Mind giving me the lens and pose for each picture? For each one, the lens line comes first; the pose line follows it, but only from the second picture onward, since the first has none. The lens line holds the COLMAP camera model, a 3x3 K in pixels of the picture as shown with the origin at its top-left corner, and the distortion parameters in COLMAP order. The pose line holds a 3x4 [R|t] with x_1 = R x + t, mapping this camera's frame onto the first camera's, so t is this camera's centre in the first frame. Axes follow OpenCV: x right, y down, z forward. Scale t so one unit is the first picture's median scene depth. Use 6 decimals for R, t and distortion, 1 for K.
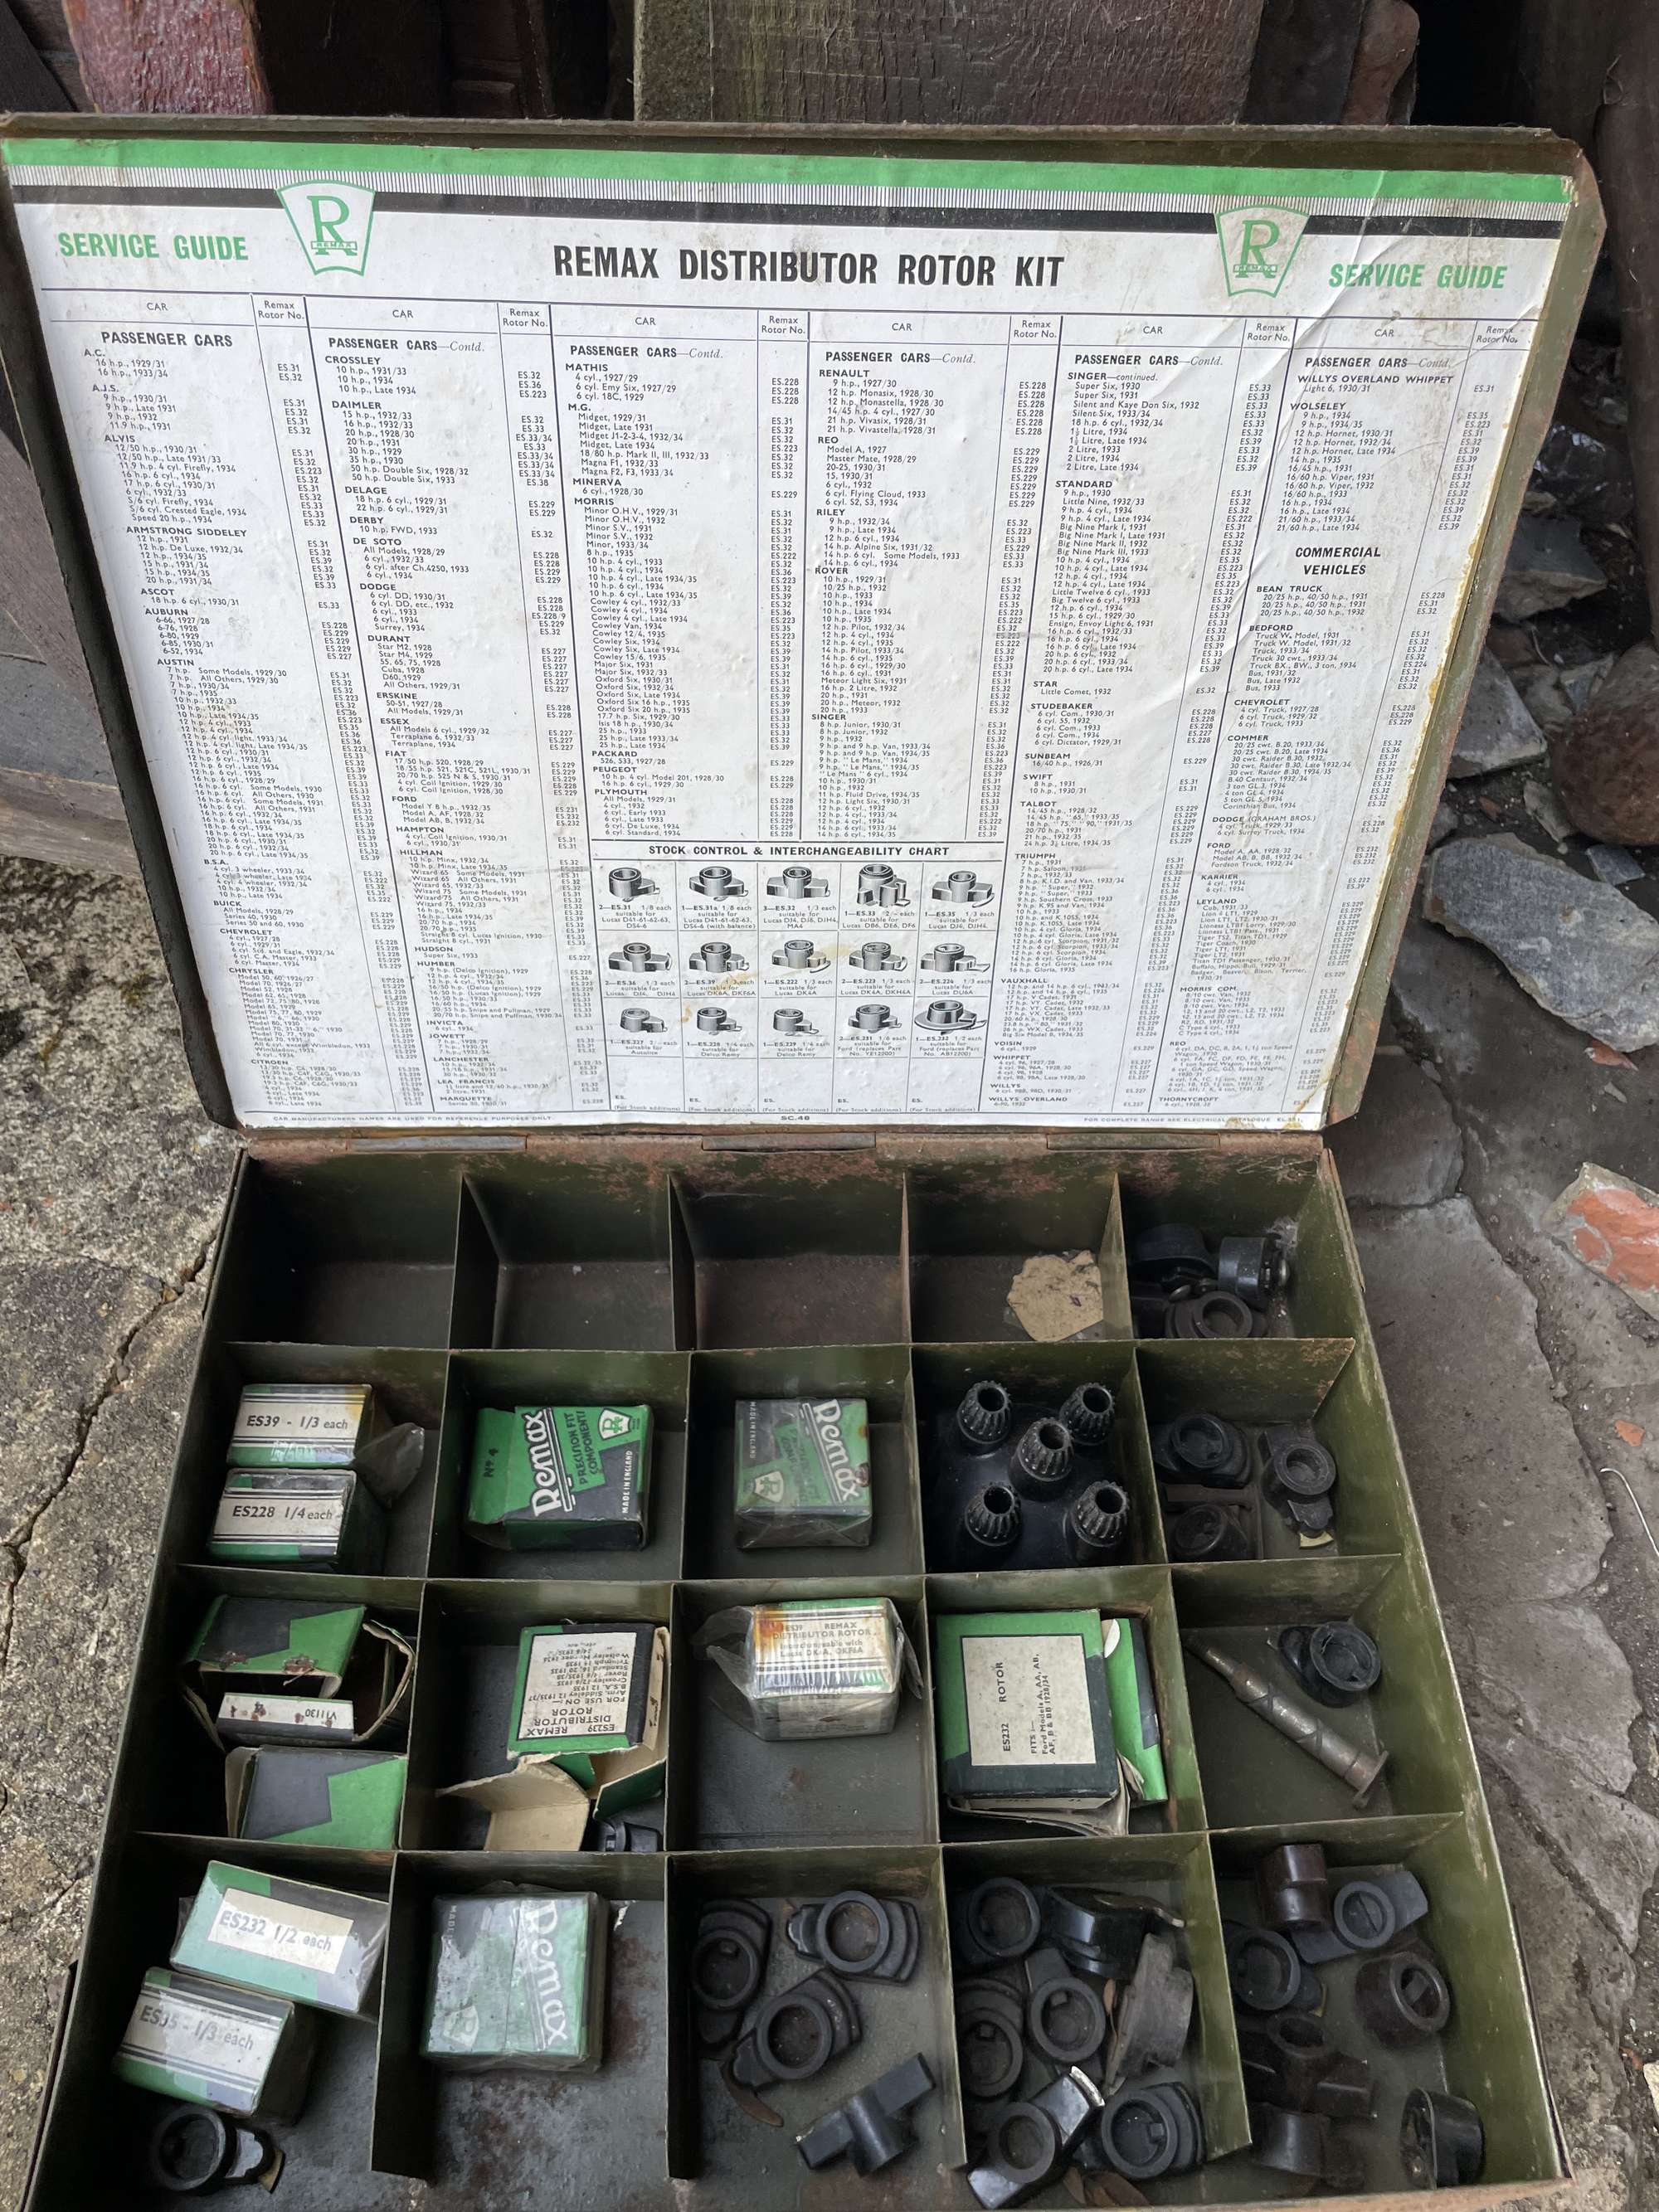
lens RADIAL K [[1714.7, 0, 836.6], [0, 1714.7, 1087.4], [0, 0, 1]] dist [0.078182, -0.120040]
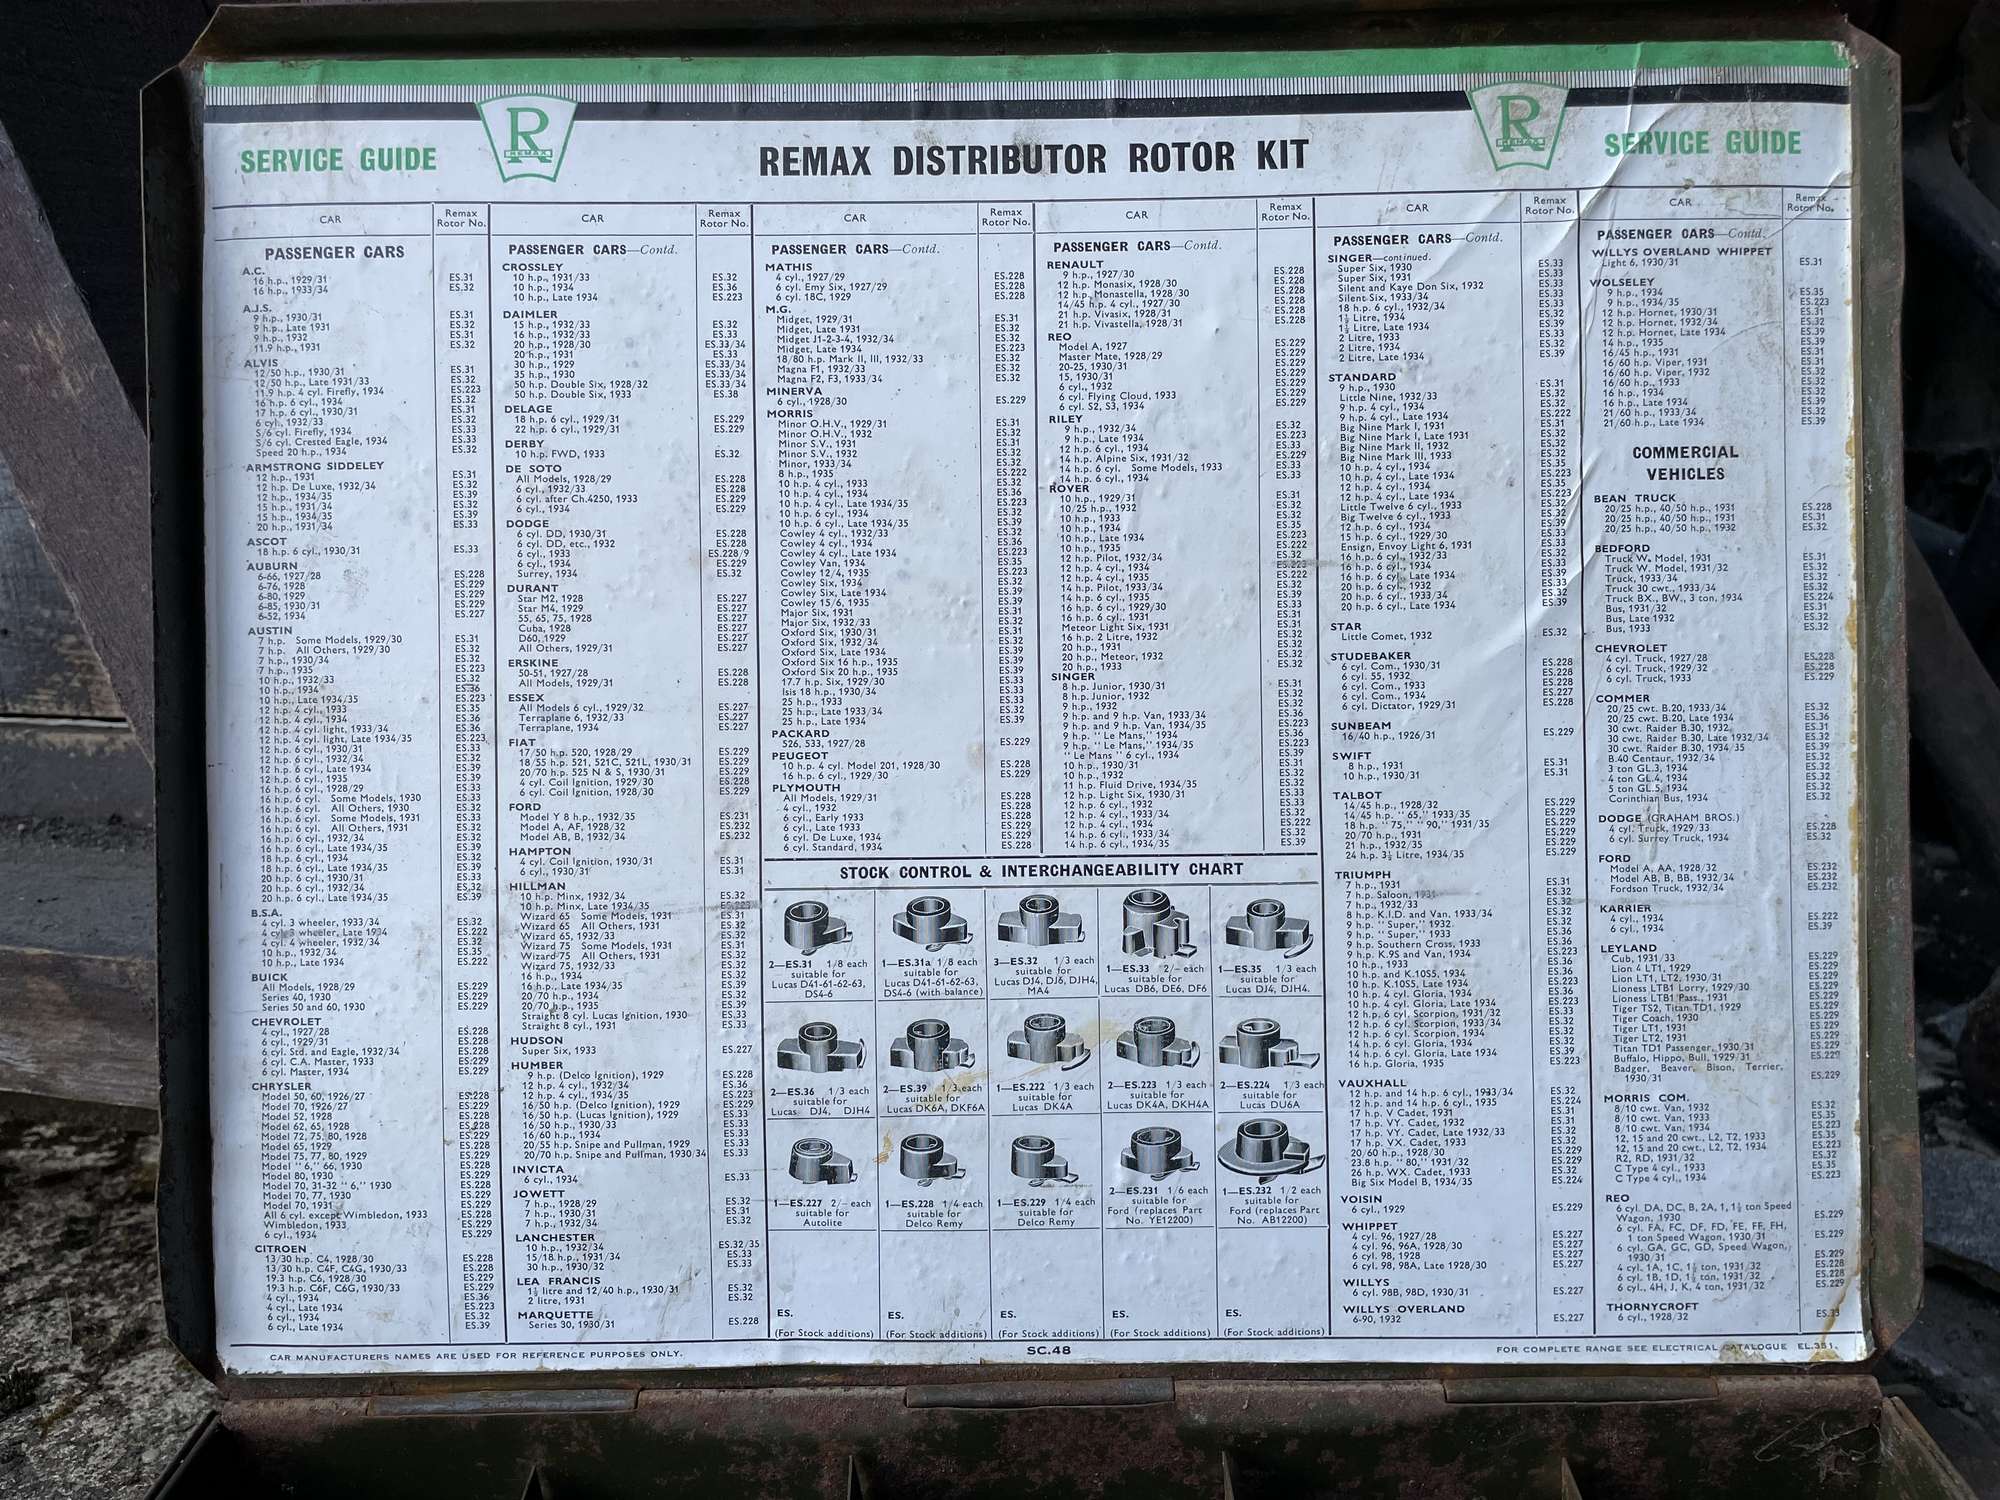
lens RADIAL K [[1550.3, 0, 1012.1], [0, 1550.3, 734.4], [0, 0, 1]] dist [0.078182, -0.120040]
pose [[0.998127, -0.041868, -0.044604, -0.001845], [0.004804, 0.780512, -0.625122, 0.232500], [0.060986, 0.623737, 0.779252, 0.433060]]
